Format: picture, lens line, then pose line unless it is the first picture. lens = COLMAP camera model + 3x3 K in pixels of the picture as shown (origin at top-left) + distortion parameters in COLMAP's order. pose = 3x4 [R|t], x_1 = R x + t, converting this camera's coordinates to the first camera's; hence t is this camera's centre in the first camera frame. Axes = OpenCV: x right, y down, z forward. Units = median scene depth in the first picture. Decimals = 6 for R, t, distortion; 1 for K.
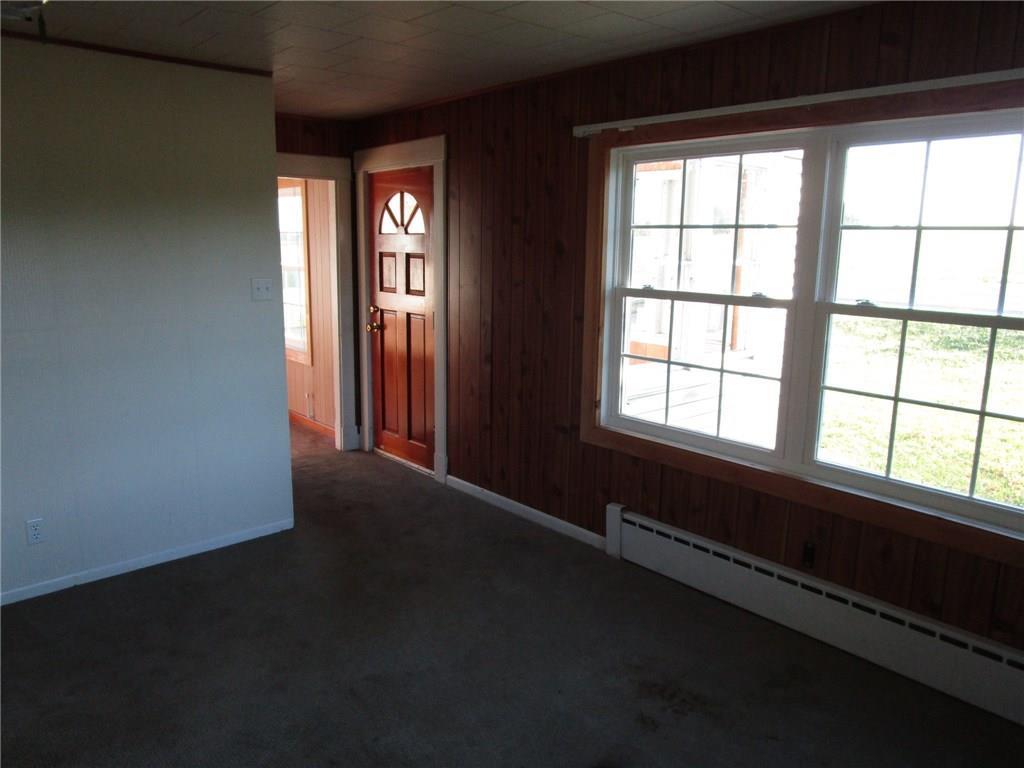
lens RADIAL K [[747.9, 0, 512.0], [0, 747.9, 384.0], [0, 0, 1]] dist [-0.030771, -0.000628]
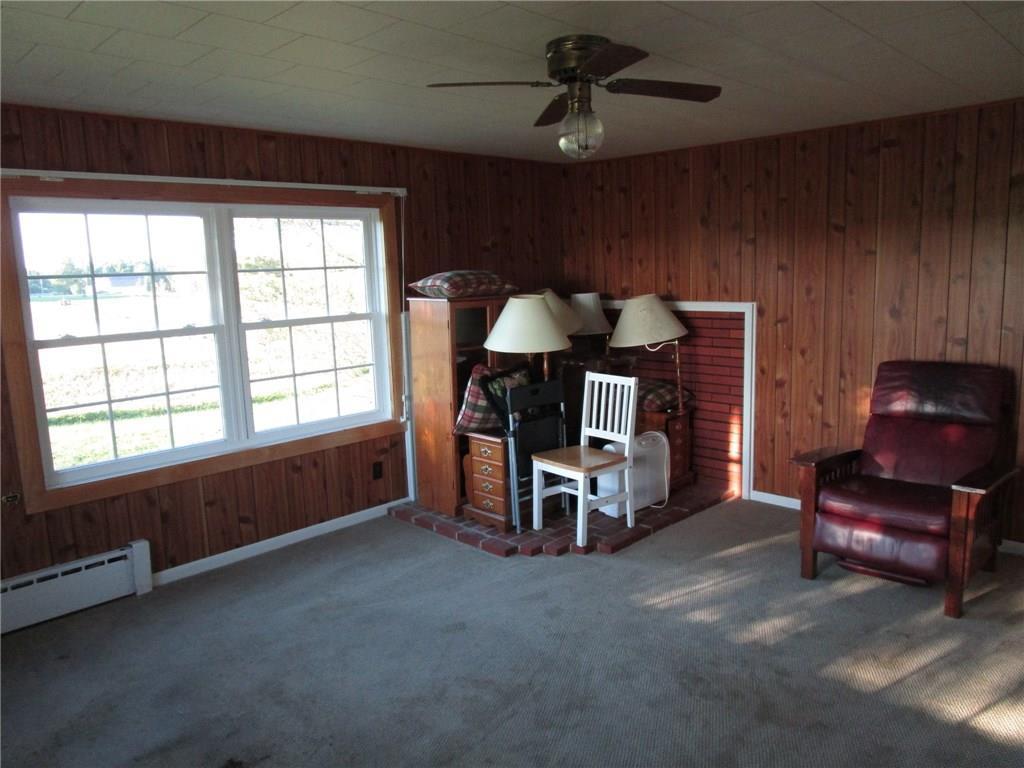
lens RADIAL K [[747.9, 0, 512.0], [0, 747.9, 384.0], [0, 0, 1]] dist [-0.030771, -0.000628]
pose [[-0.072486, -0.169035, 0.982941, -0.978110], [0.219687, 0.958623, 0.181054, -0.132383], [-0.972874, 0.229063, -0.032352, 0.522733]]
